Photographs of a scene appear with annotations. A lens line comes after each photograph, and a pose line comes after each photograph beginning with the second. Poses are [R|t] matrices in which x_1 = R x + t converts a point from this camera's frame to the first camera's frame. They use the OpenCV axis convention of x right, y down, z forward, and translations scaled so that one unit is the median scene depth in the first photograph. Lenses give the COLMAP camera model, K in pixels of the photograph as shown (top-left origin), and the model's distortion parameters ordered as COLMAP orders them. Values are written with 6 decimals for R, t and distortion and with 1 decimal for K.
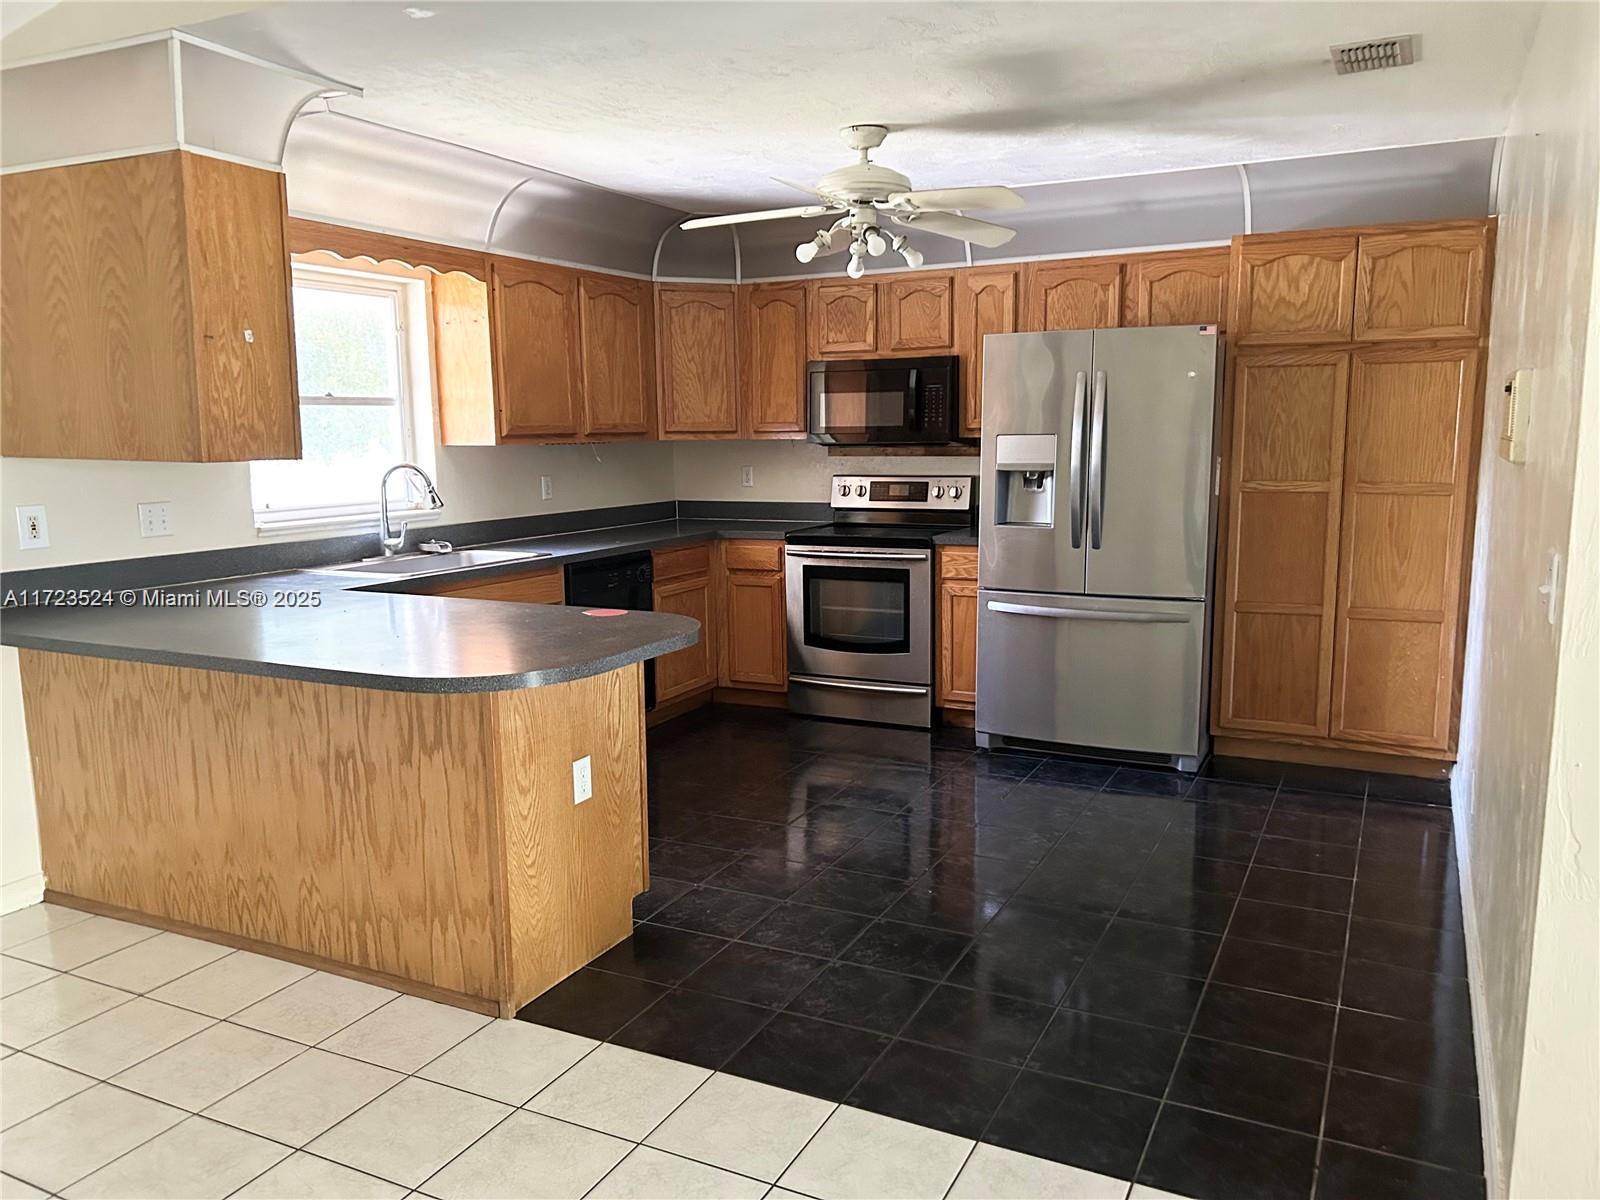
lens RADIAL K [[1234.4, 0, 799.0], [0, 1234.4, 607.6], [0, 0, 1]] dist [0.006655, 0.000241]
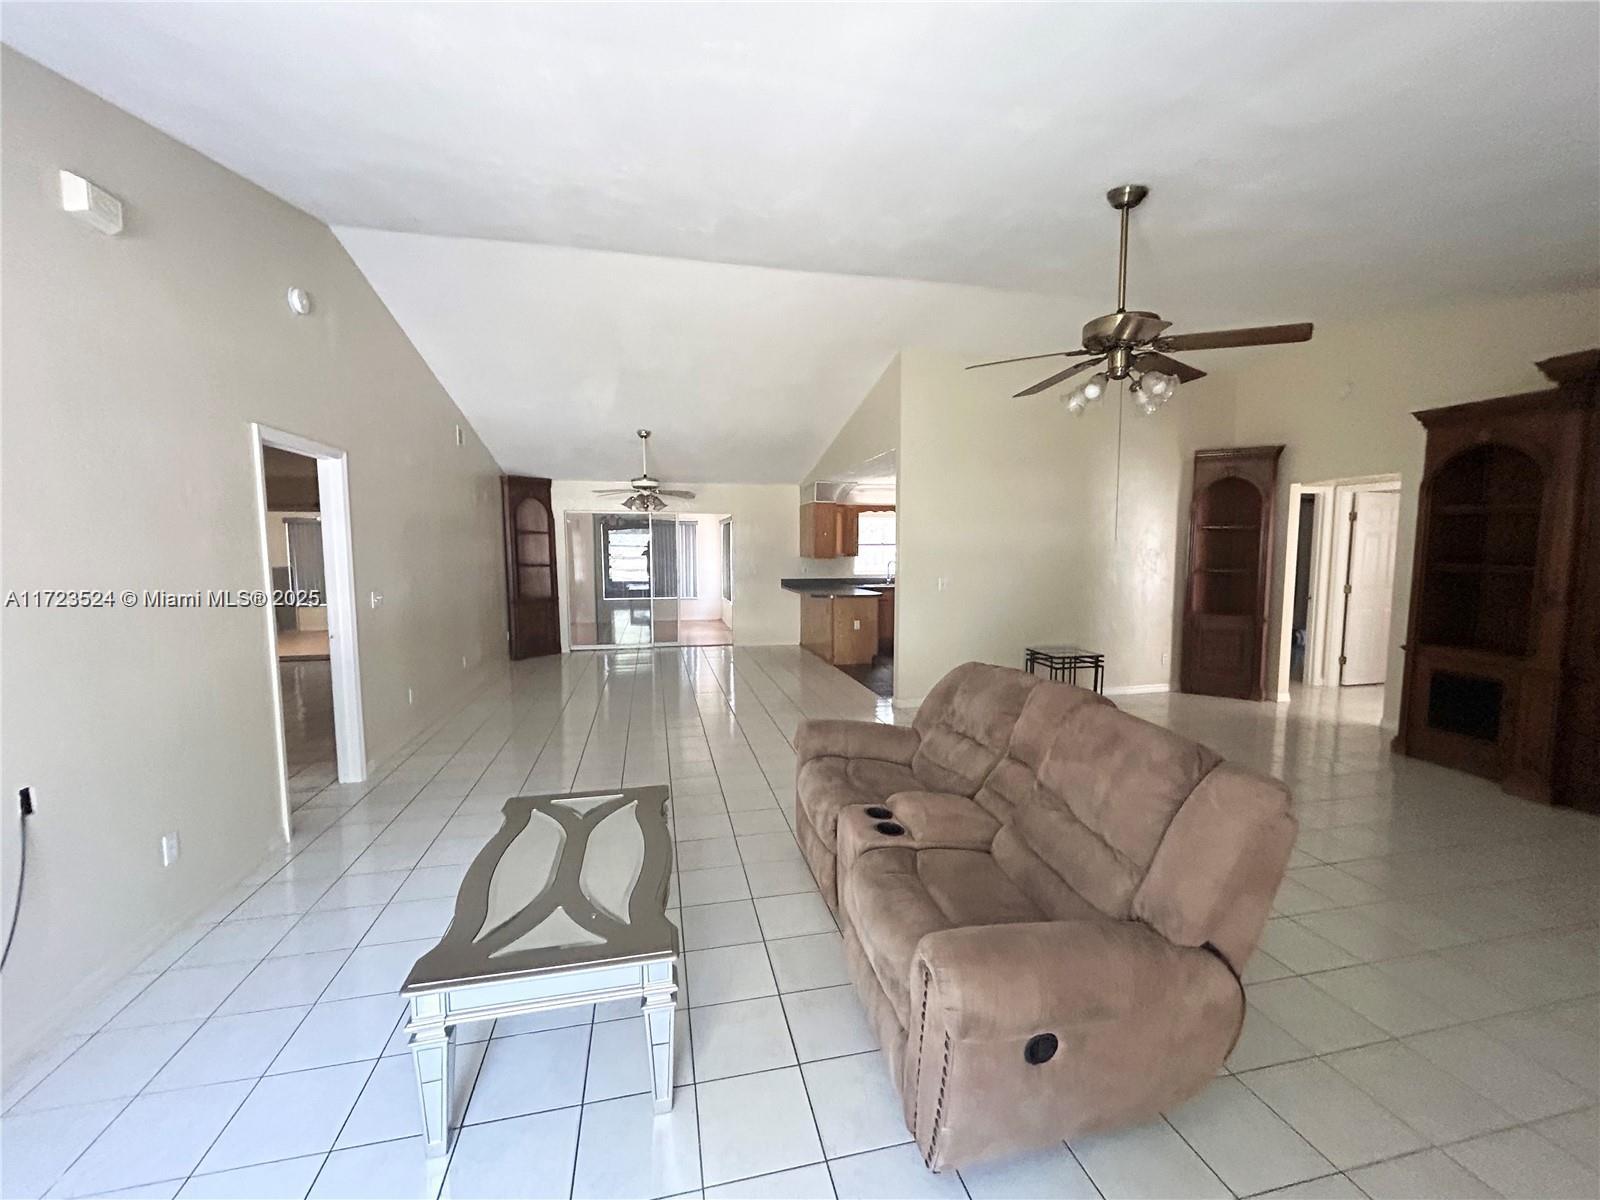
lens RADIAL K [[643.1, 0, 800.0], [0, 643.1, 600.9], [0, 0, 1]] dist [-0.000357, -0.000359]
pose [[0.626488, 0.076249, -0.775692, 1.193497], [-0.127240, 0.991858, -0.005267, 0.065821], [0.768975, 0.101999, 0.631089, -0.556636]]
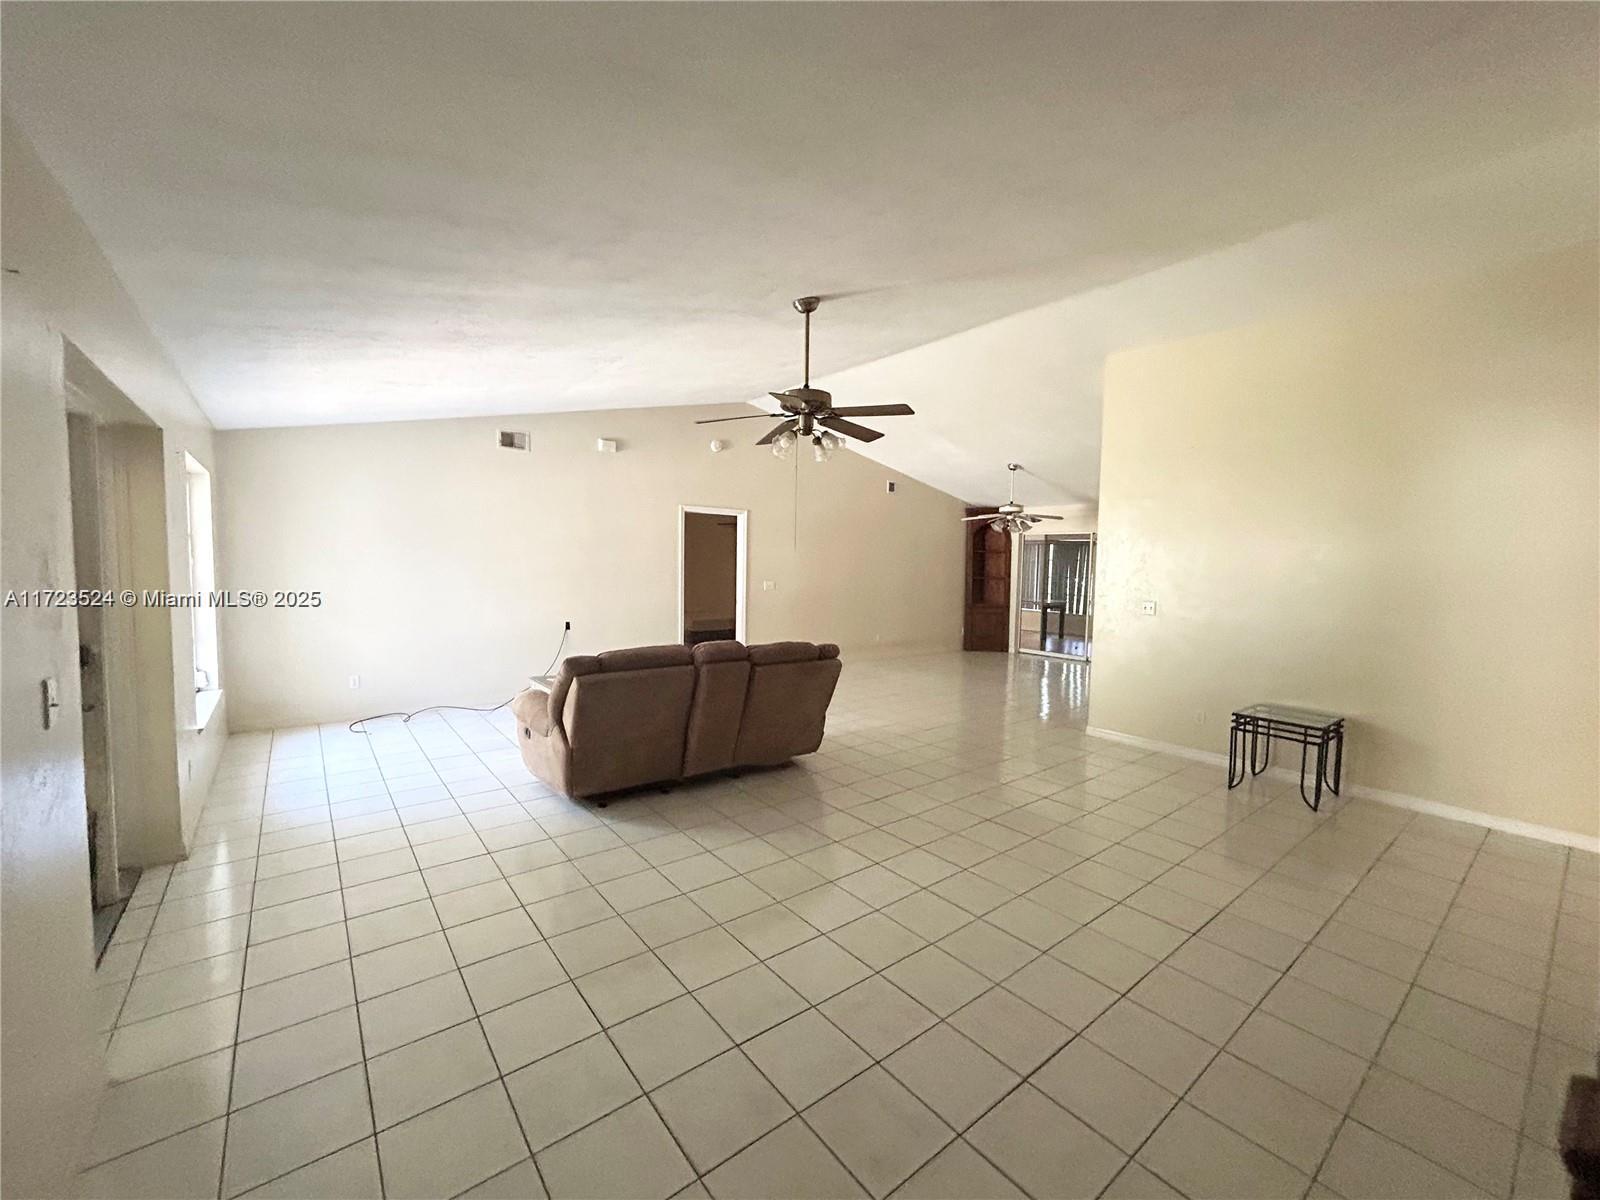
lens RADIAL K [[643.1, 0, 801.1], [0, 643.1, 598.6], [0, 0, 1]] dist [-0.000357, -0.000359]
pose [[-0.431178, 0.055744, -0.900543, 1.670761], [-0.157242, 0.978173, 0.135837, -0.092229], [0.888459, 0.200173, -0.413002, 0.444051]]
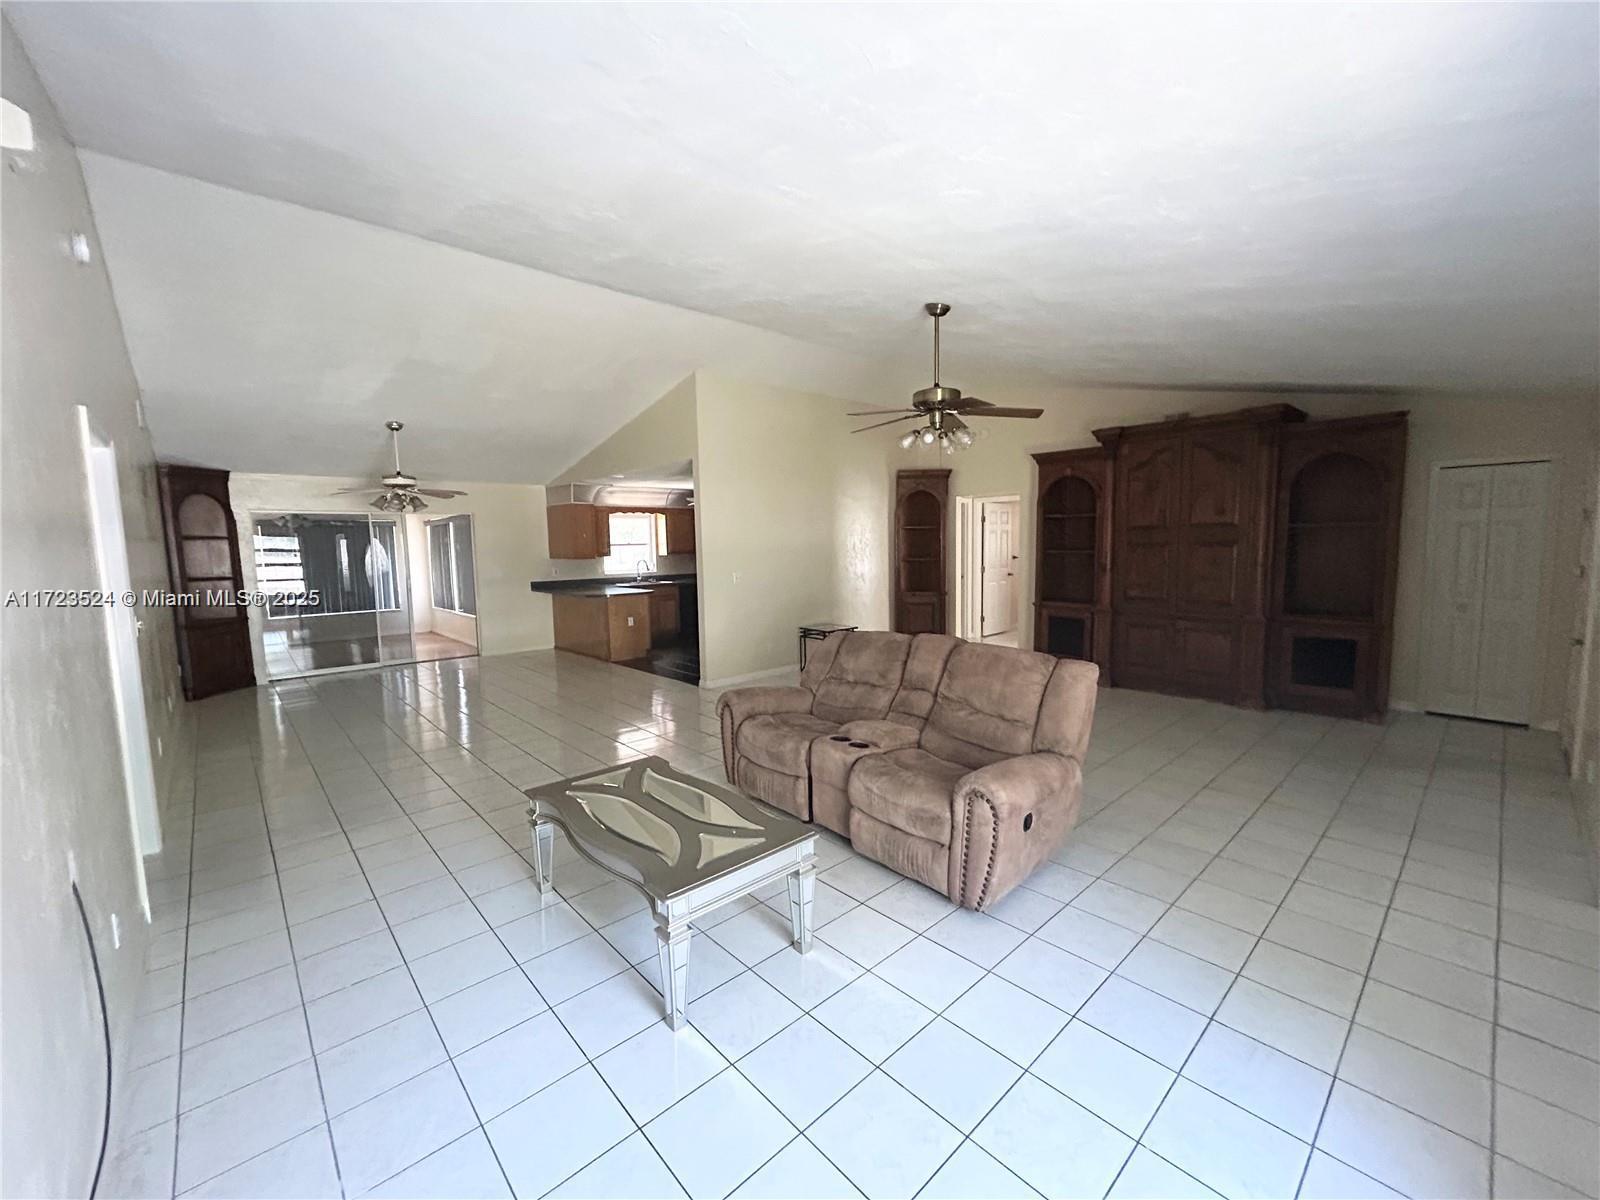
lens RADIAL K [[643.1, 0, 795.3], [0, 643.1, 601.1], [0, 0, 1]] dist [-0.000357, -0.000359]
pose [[0.928315, 0.026825, -0.370826, 1.045856], [-0.048506, 0.997607, -0.049262, 0.113462], [0.368617, 0.063718, 0.927395, -0.876391]]
